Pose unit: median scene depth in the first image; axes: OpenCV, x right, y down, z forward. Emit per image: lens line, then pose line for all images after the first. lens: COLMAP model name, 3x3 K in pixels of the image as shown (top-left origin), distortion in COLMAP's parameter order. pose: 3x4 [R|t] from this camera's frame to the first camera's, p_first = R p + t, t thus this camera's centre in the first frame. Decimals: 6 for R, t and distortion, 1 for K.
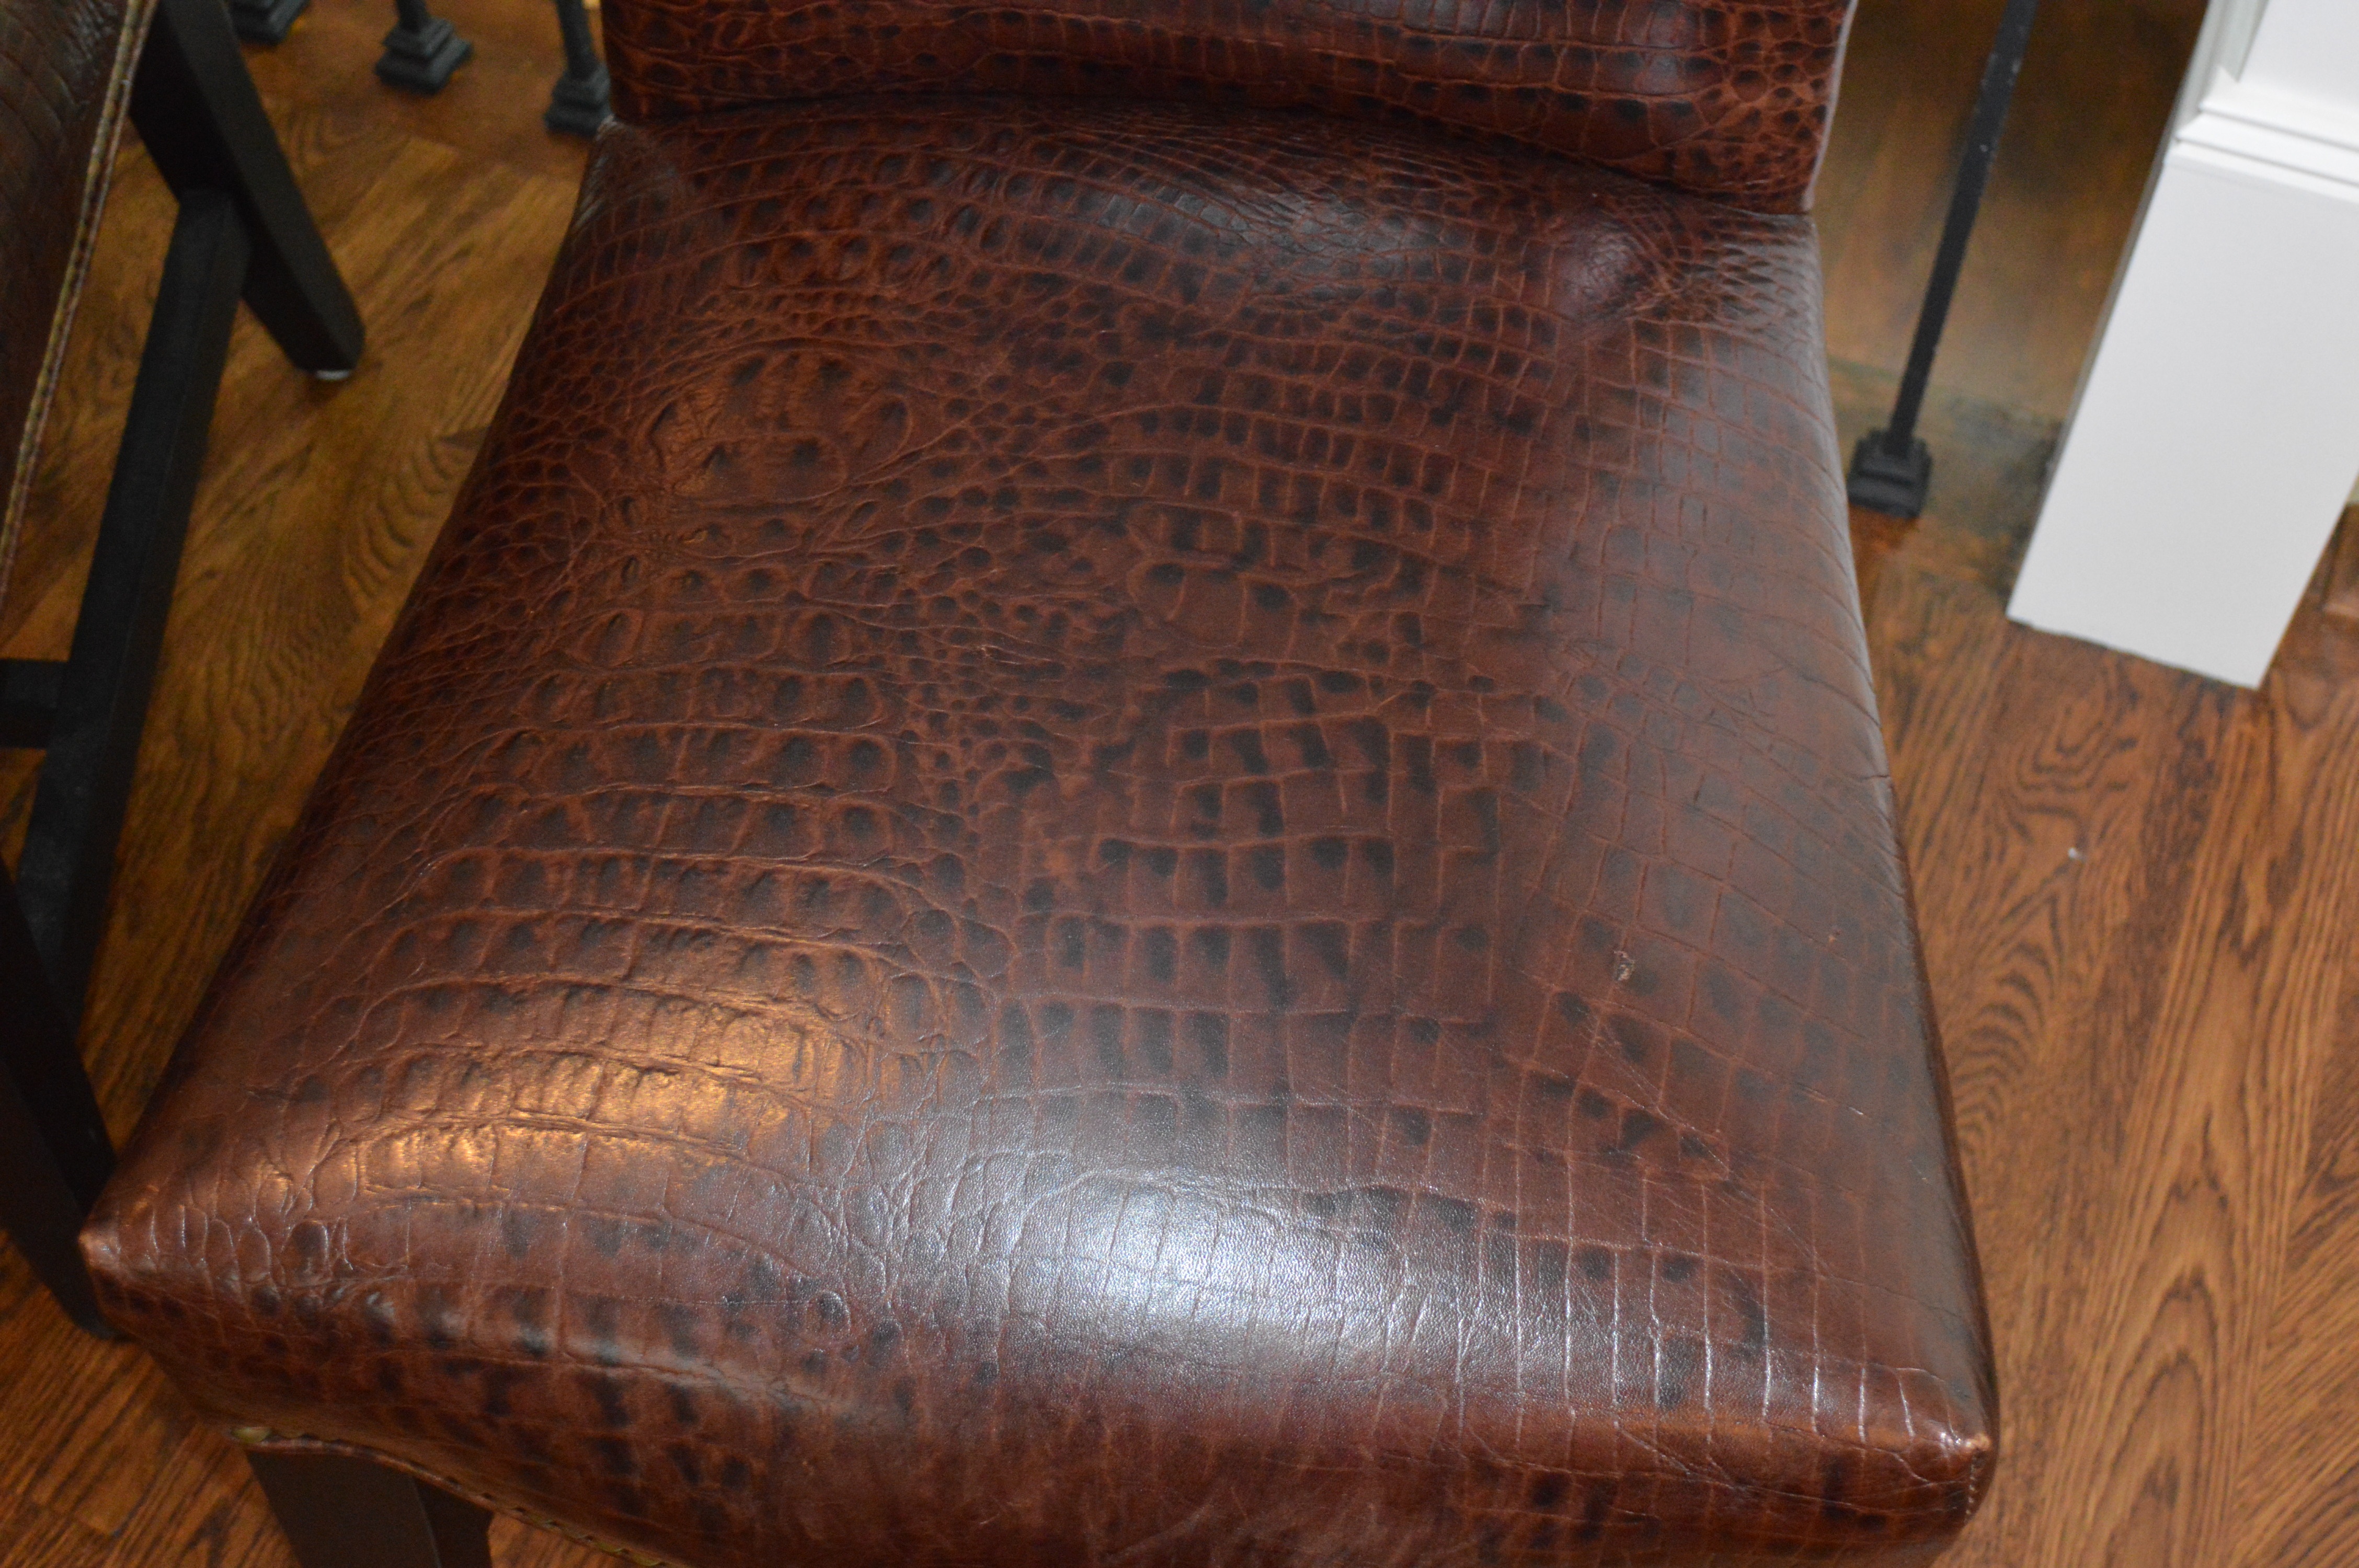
lens RADIAL K [[3085.0, 0, 1179.5], [0, 3085.0, 784.0], [0, 0, 1]] dist [-0.026930, 0.001067]
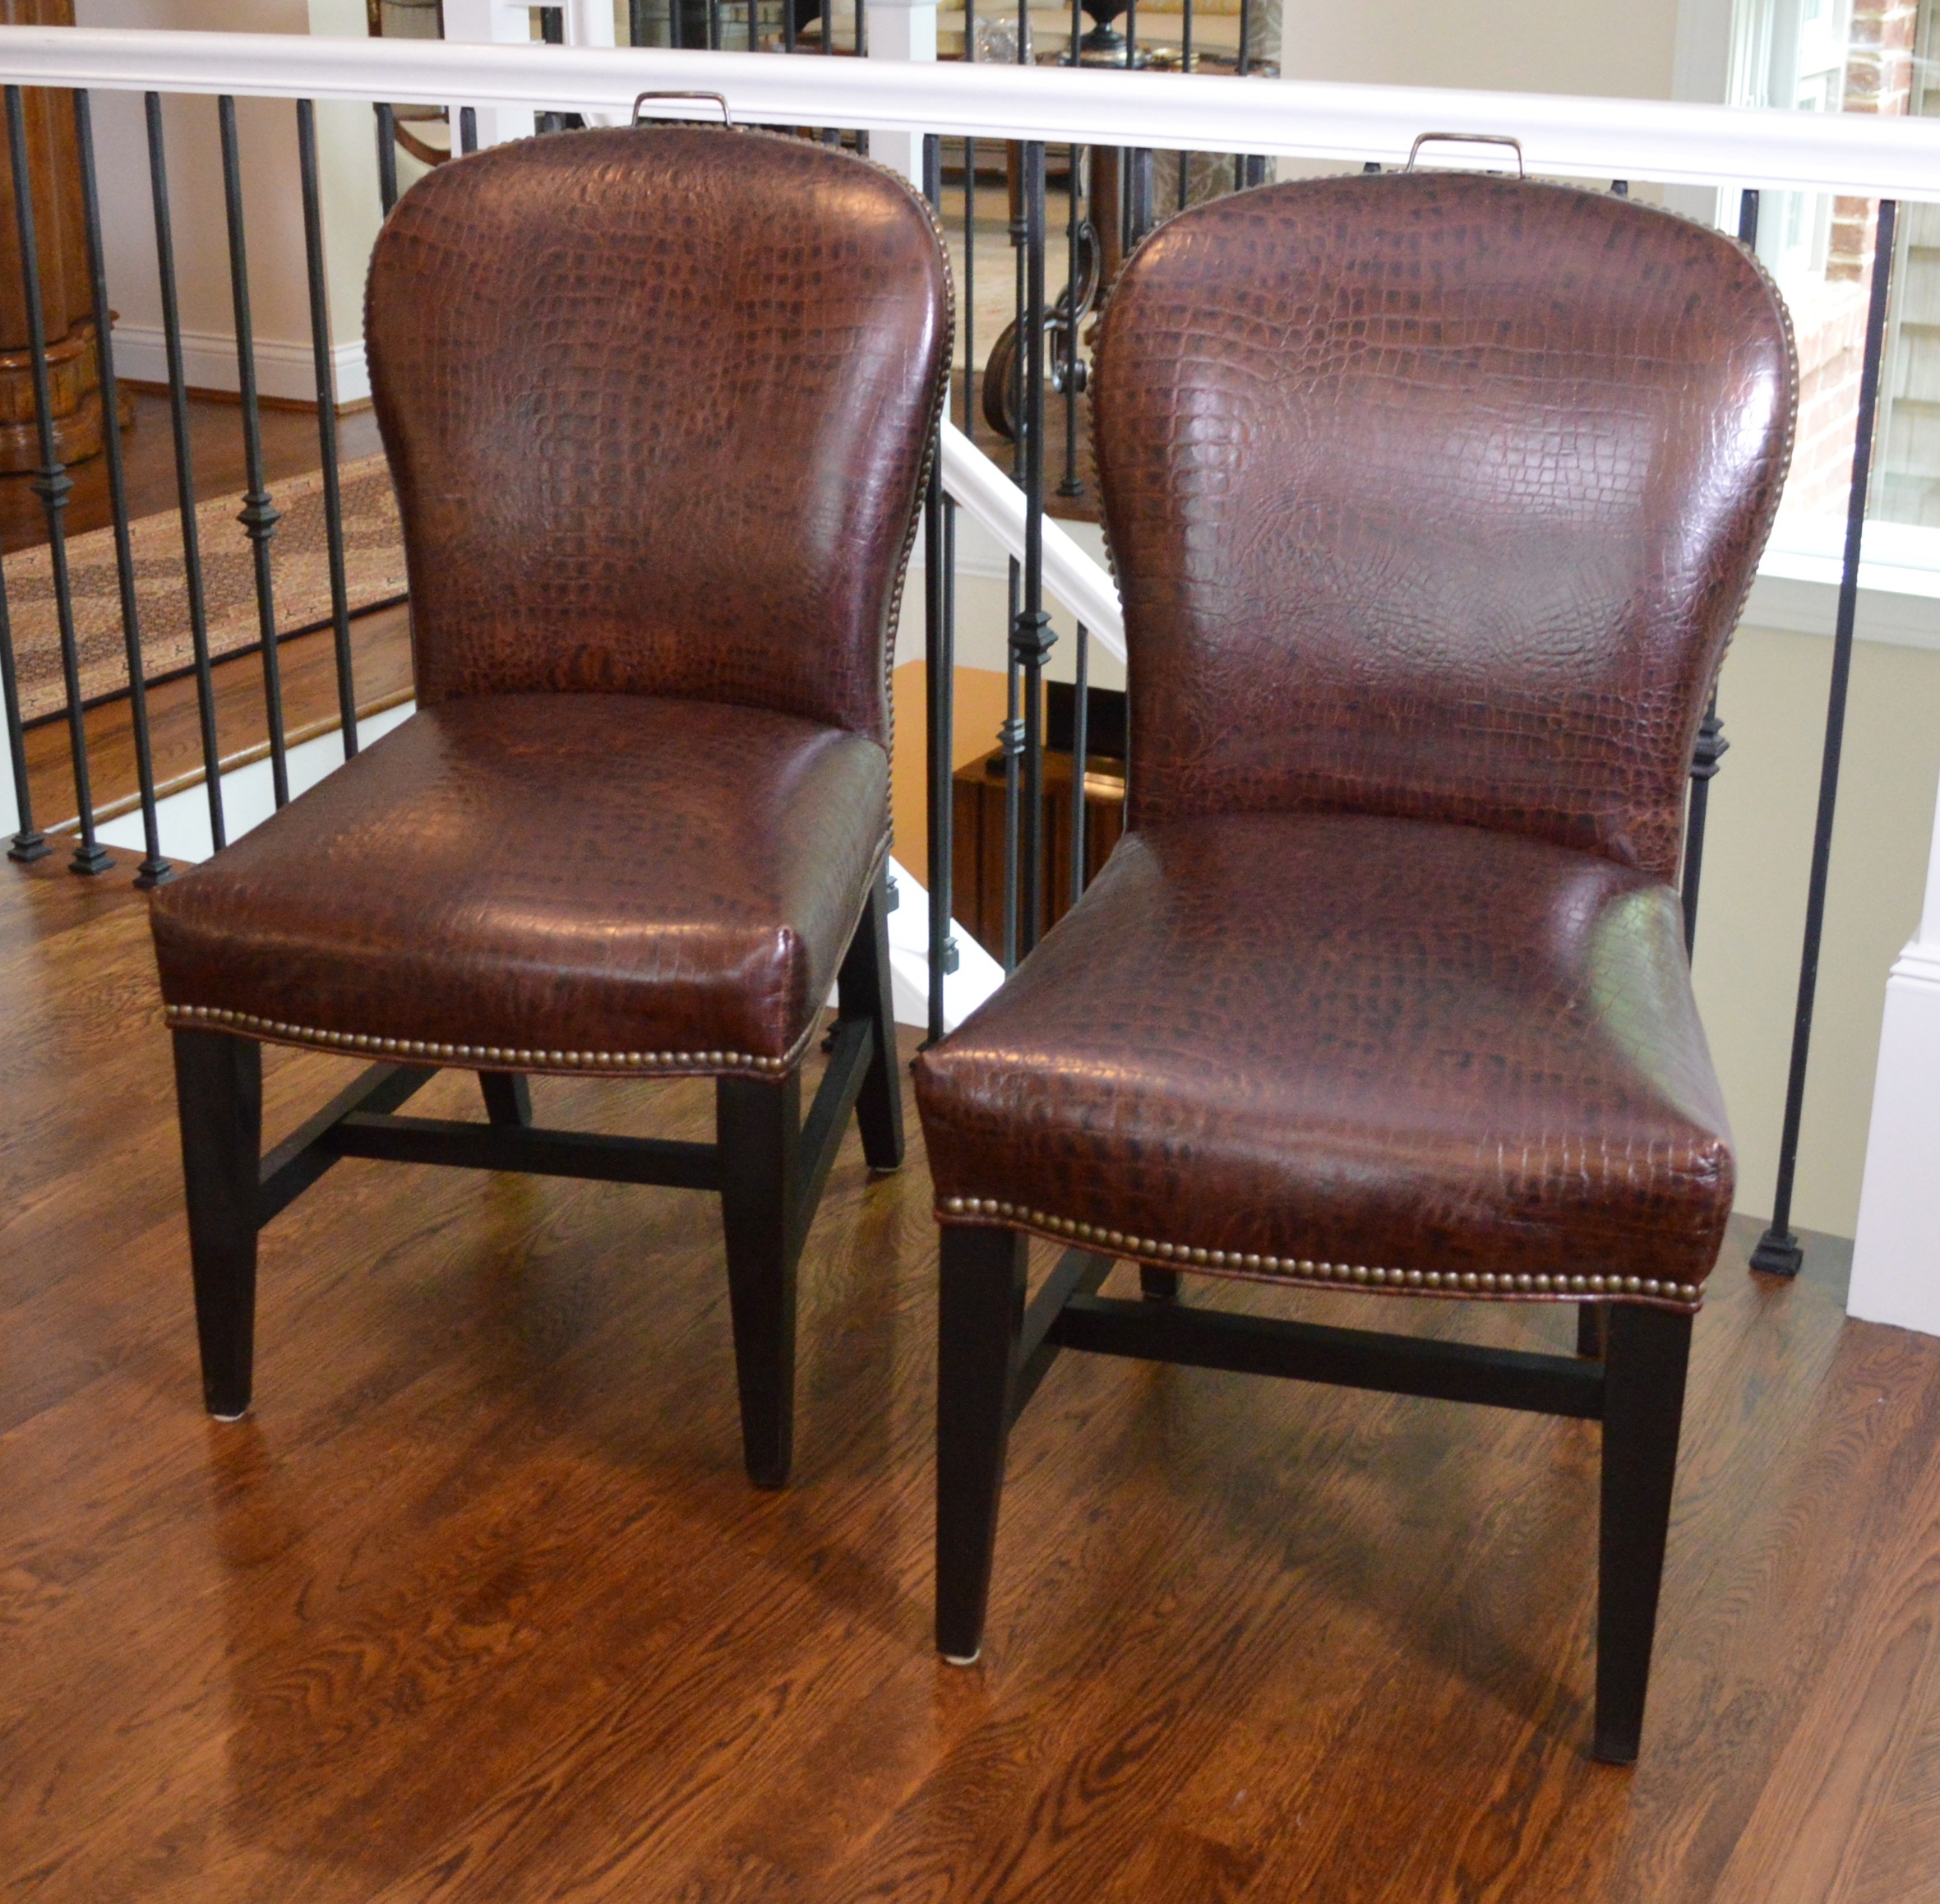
lens RADIAL K [[2973.9, 0, 970.0], [0, 2973.9, 952.0], [0, 0, 1]] dist [-0.088454, 0.048545]
pose [[0.990886, 0.041586, -0.128121, -0.019366], [-0.103403, 0.844396, -0.525646, 1.045786], [0.086325, 0.534104, 0.841000, -0.803774]]
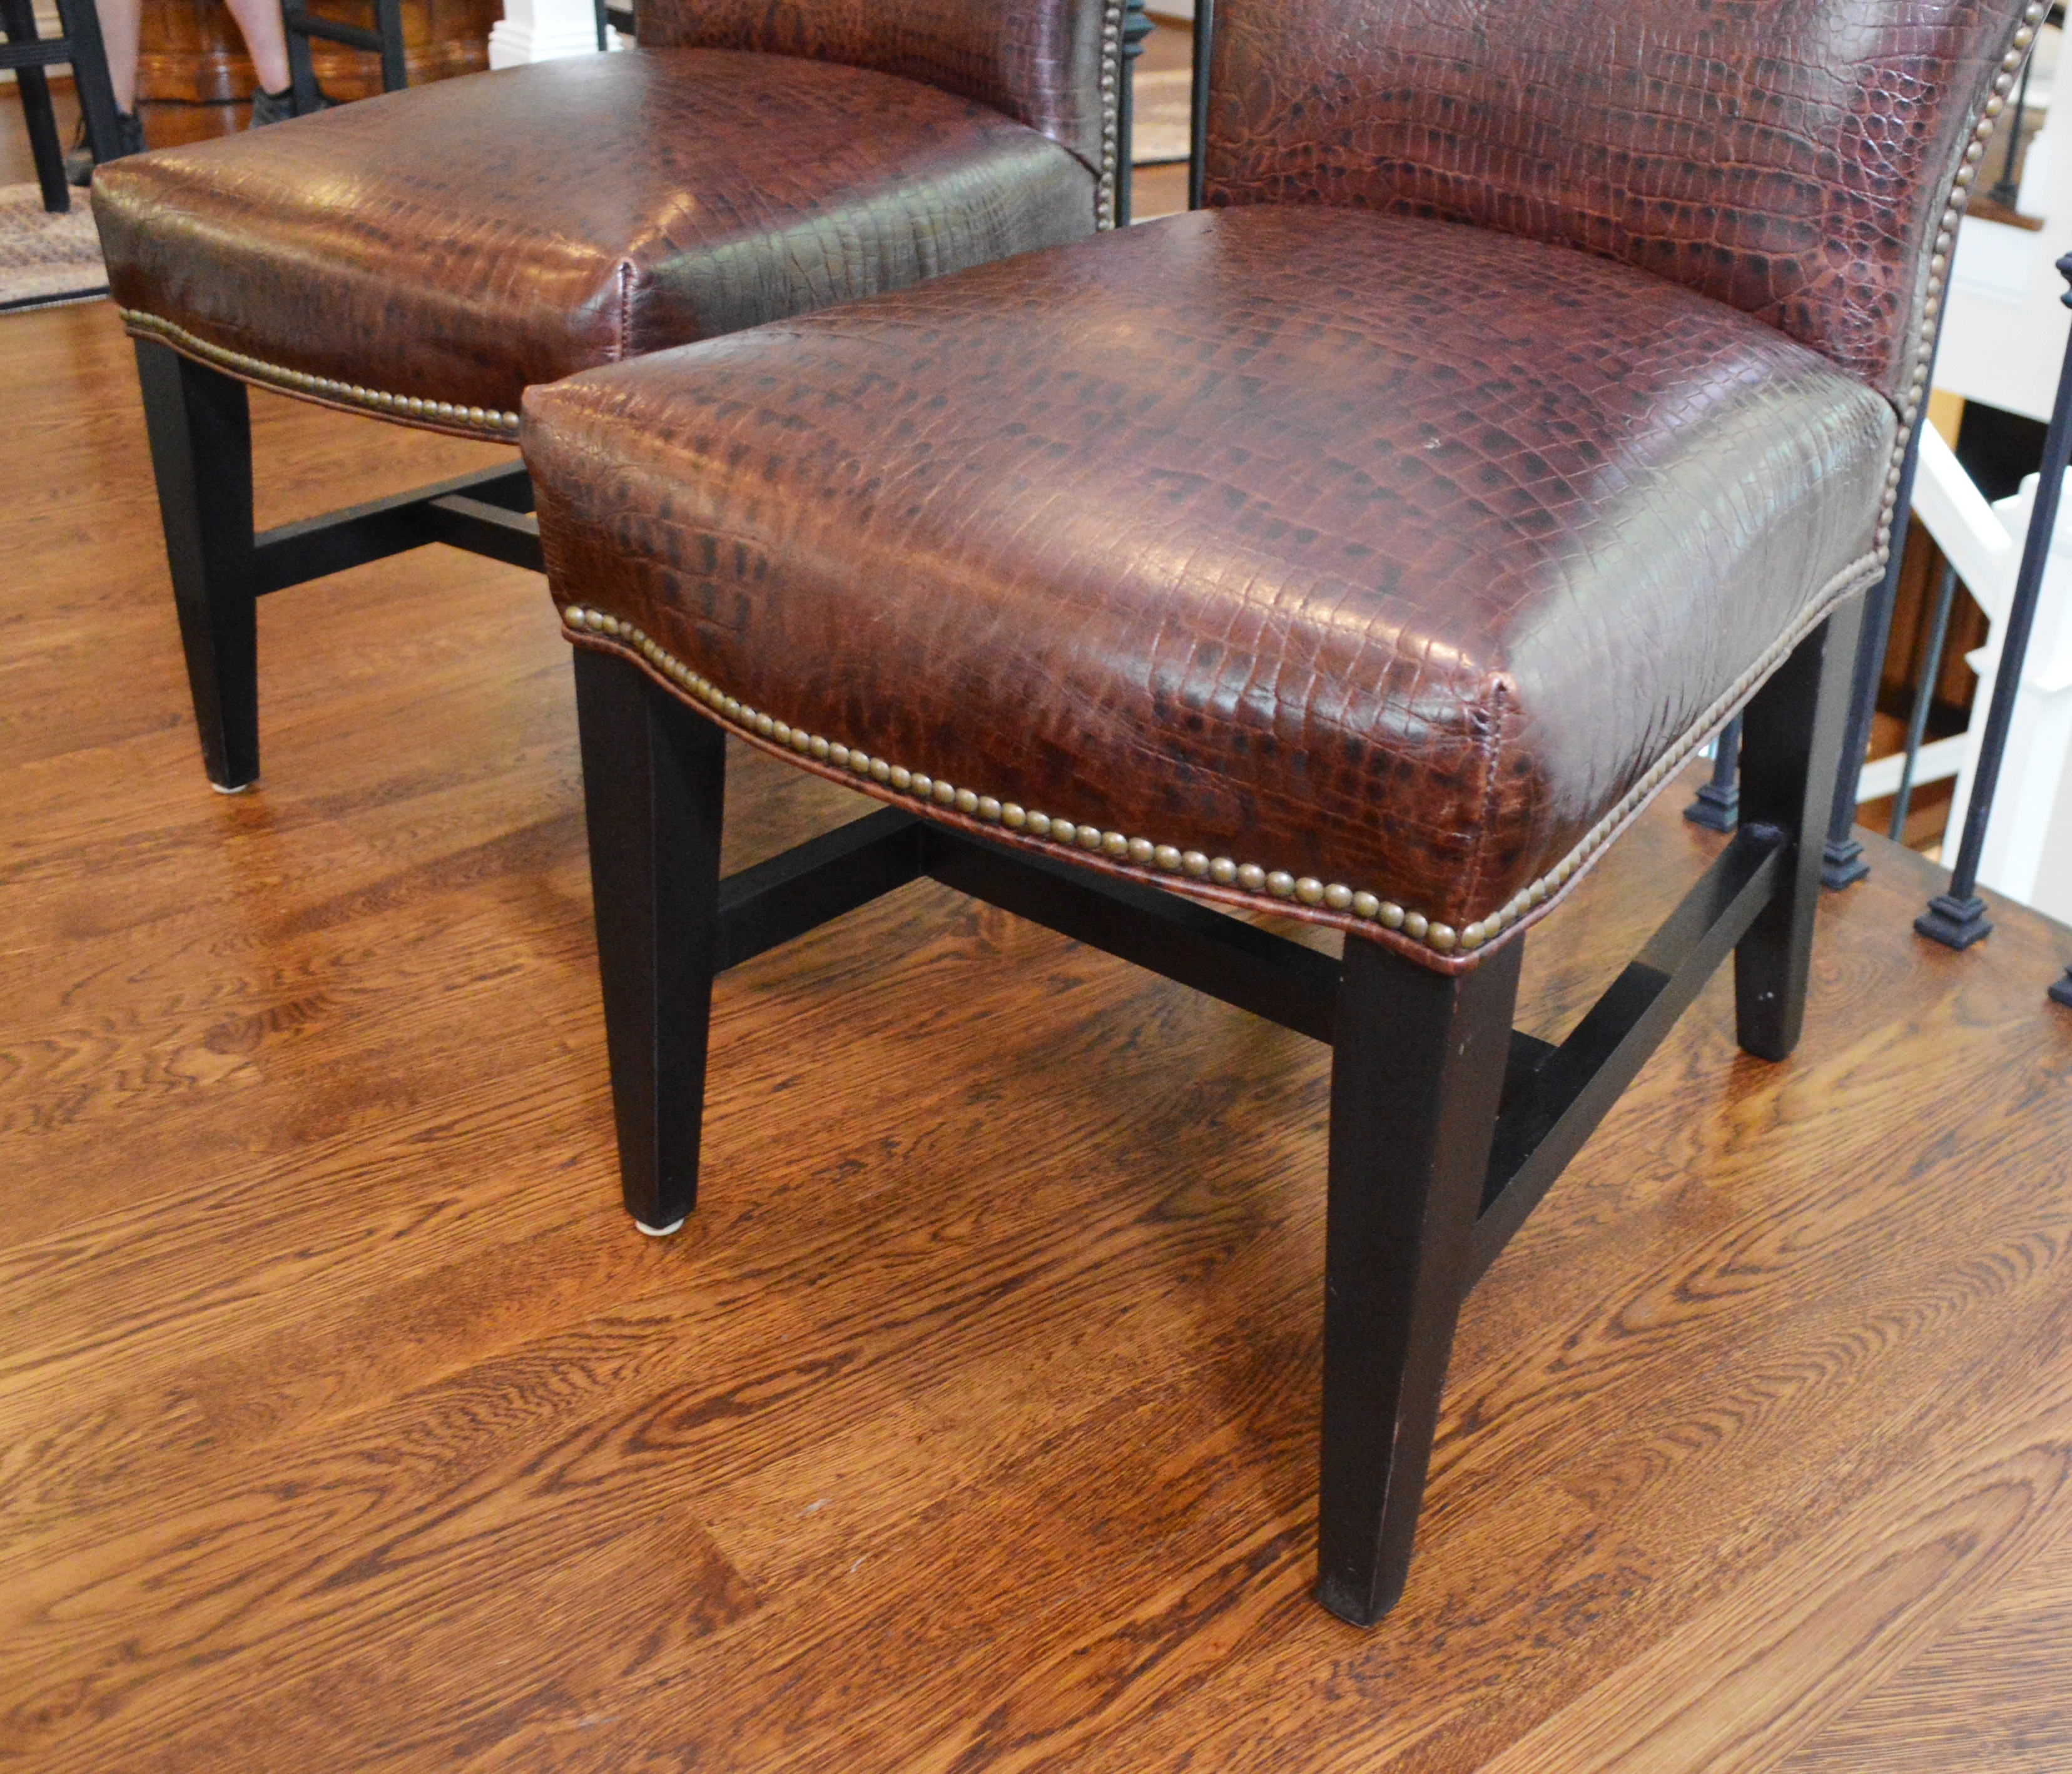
lens RADIAL K [[2216.7, 0, 1246.9], [0, 2216.7, 984.7], [0, 0, 1]] dist [-0.076244, 0.002703]
pose [[0.876819, 0.267435, -0.399584, 0.449035], [-0.404879, 0.858920, -0.313576, 0.519018], [0.259350, 0.436733, 0.861396, 0.170055]]
